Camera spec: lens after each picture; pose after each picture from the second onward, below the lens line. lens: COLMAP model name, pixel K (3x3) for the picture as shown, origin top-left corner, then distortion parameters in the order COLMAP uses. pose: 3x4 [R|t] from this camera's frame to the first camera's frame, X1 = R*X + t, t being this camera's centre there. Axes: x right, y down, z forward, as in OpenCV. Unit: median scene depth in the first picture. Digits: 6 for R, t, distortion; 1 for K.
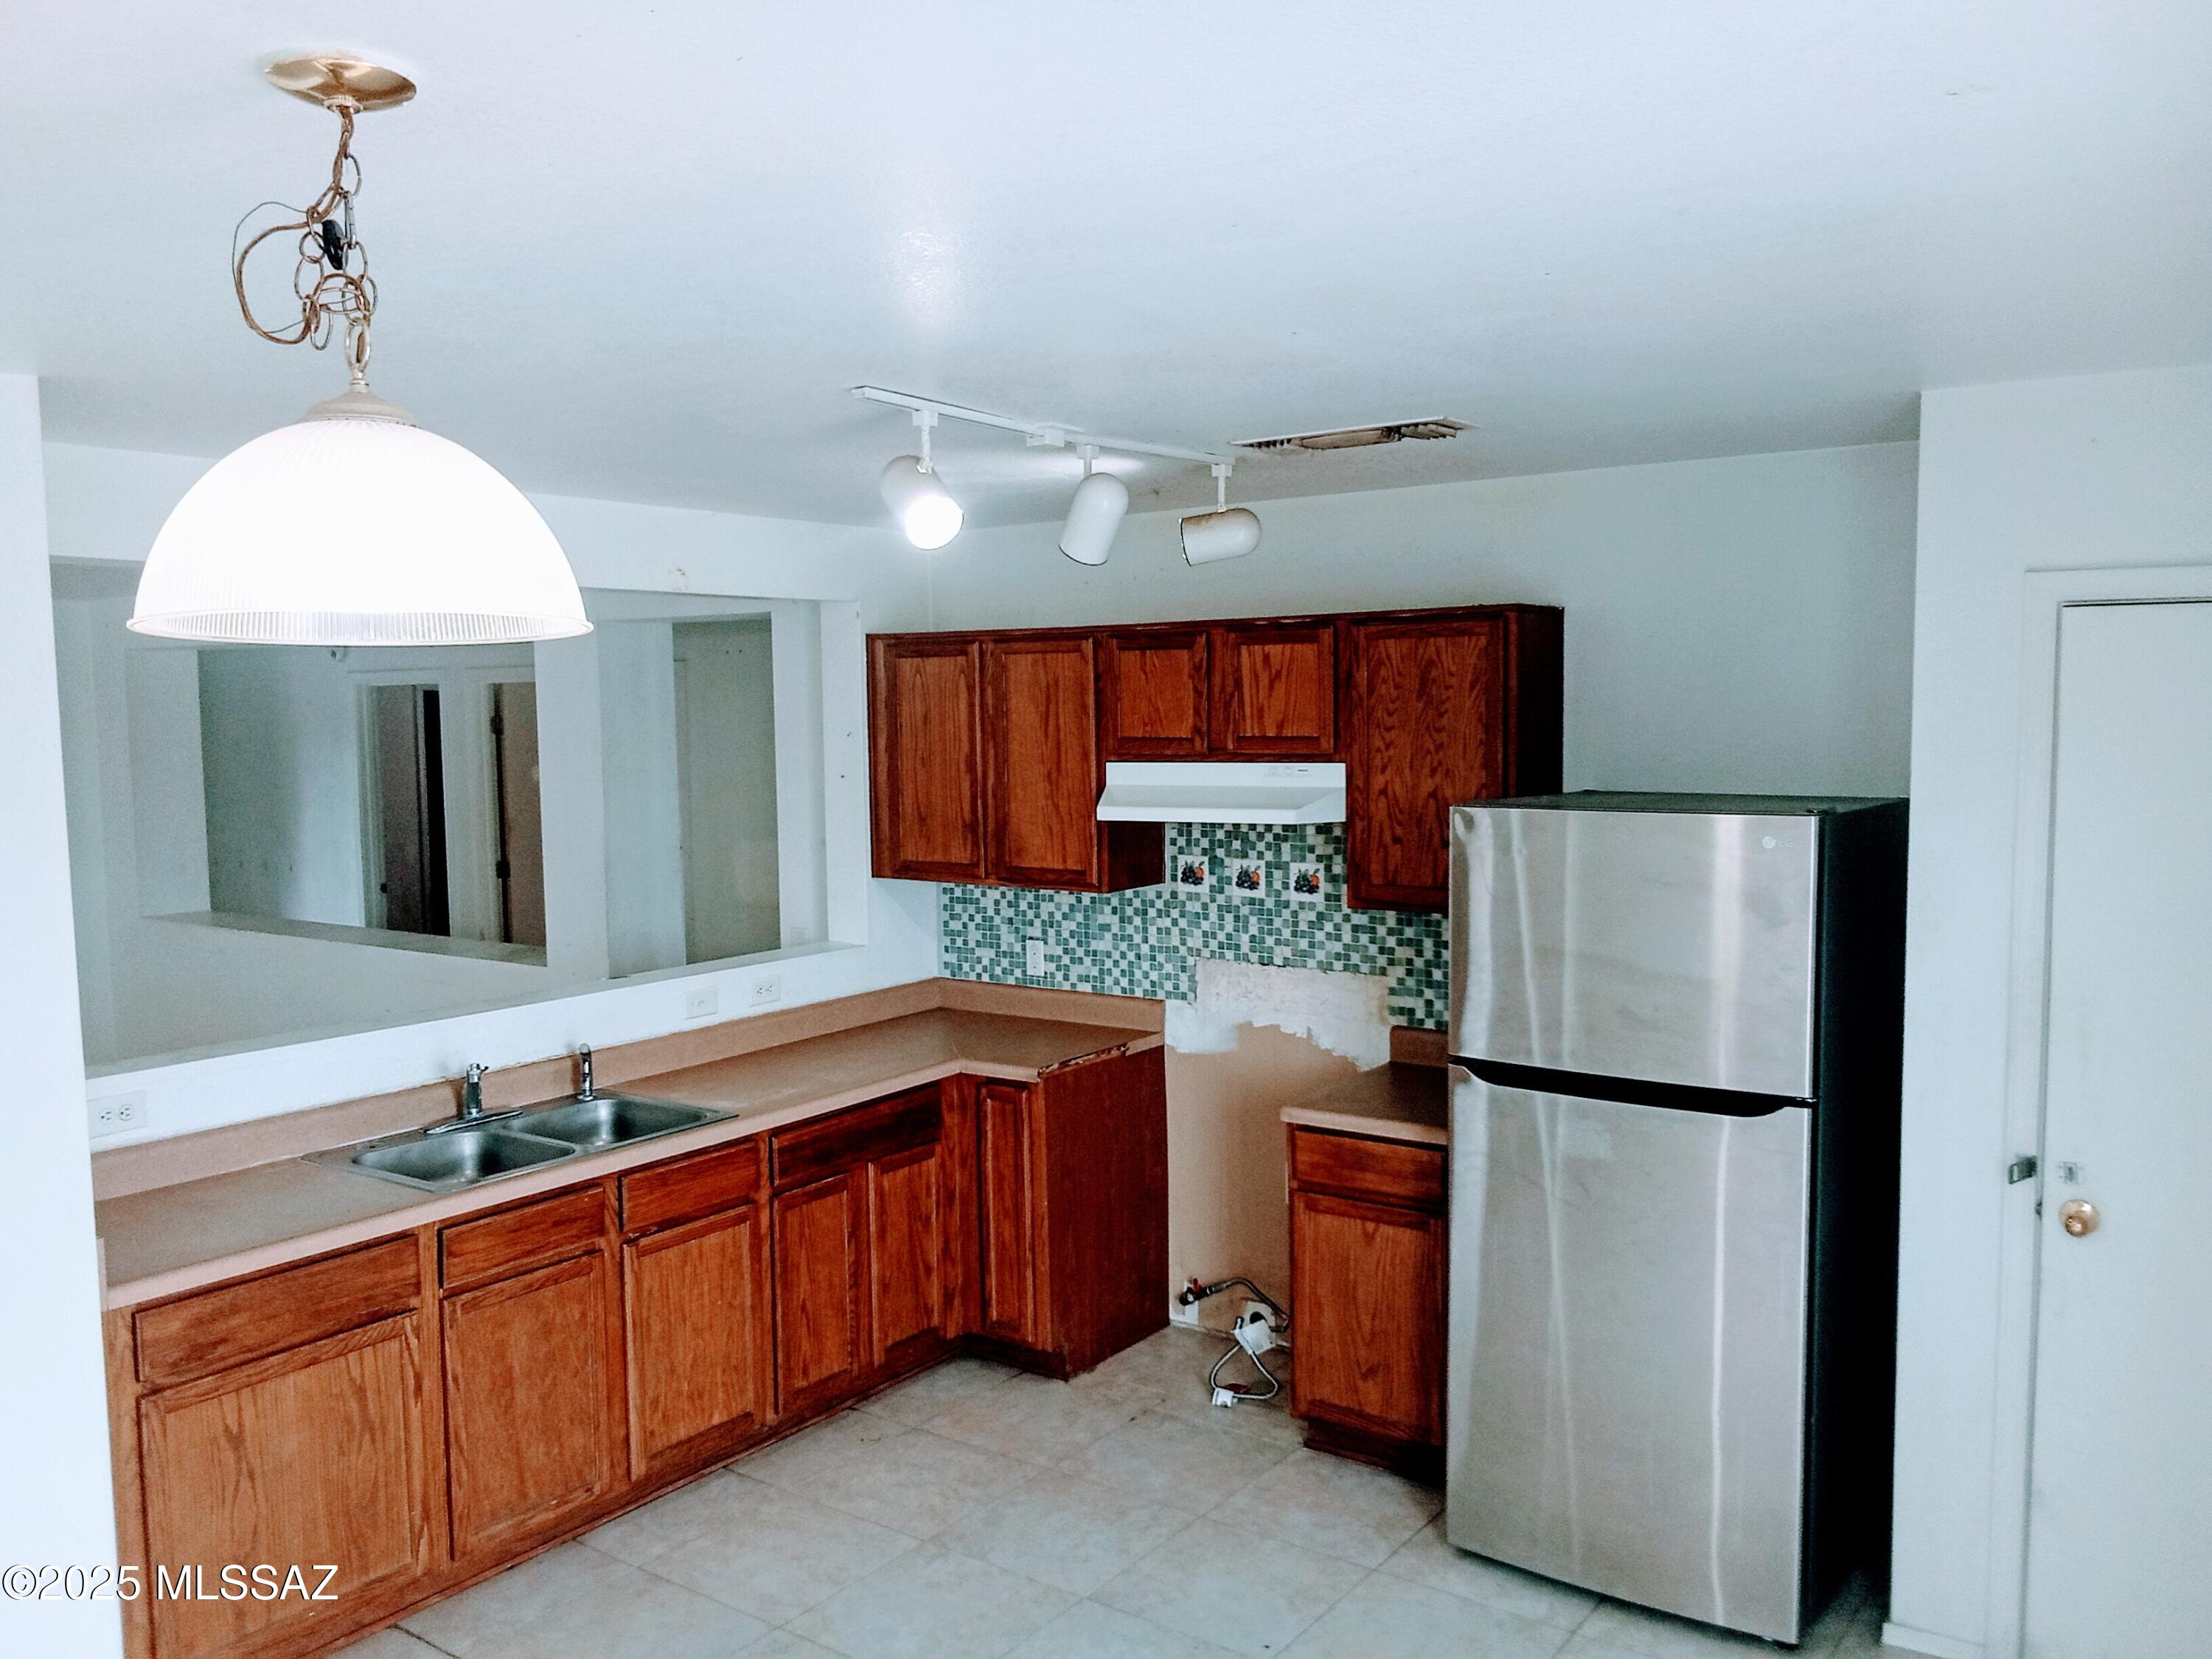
lens RADIAL K [[1733.4, 0, 1107.2], [0, 1733.4, 831.9], [0, 0, 1]] dist [0.025578, -0.035524]
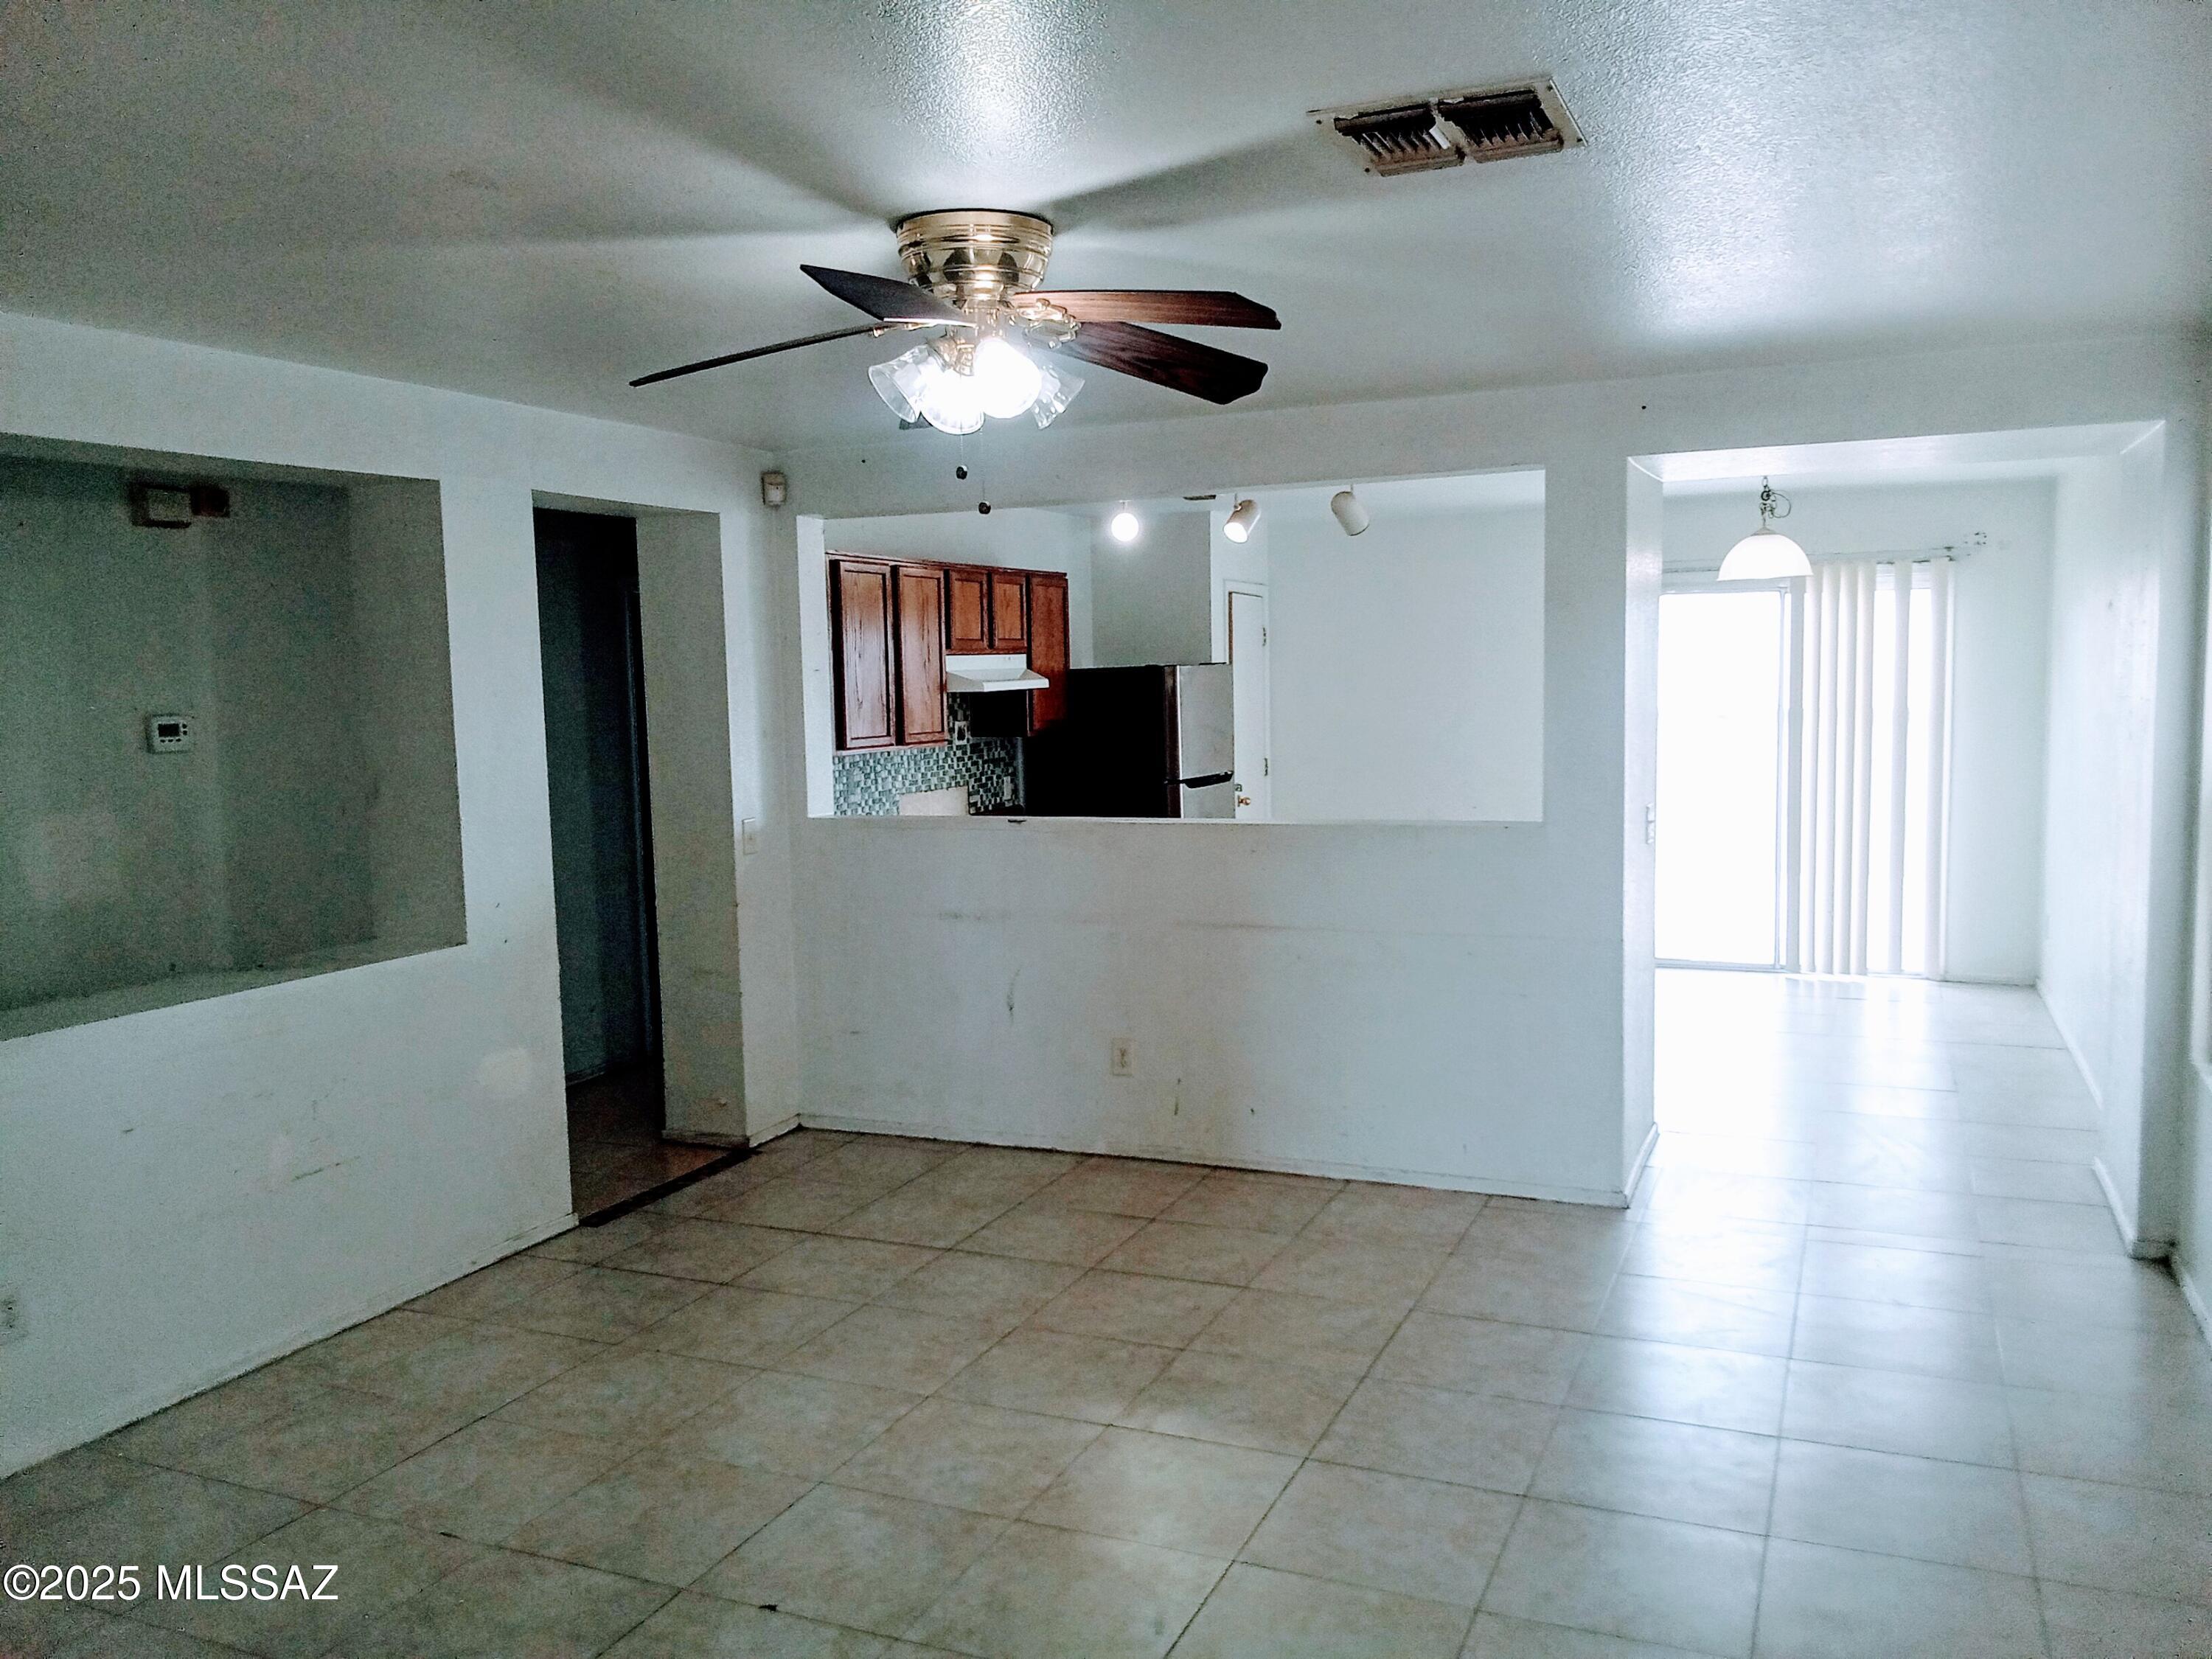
lens RADIAL K [[1733.4, 0, 1113.2], [0, 1733.4, 834.4], [0, 0, 1]] dist [0.025578, -0.035524]
pose [[-0.199224, -0.072550, 0.977265, -1.493375], [0.105048, 0.989928, 0.094905, -0.014386], [-0.974307, 0.121567, -0.189596, 1.173036]]
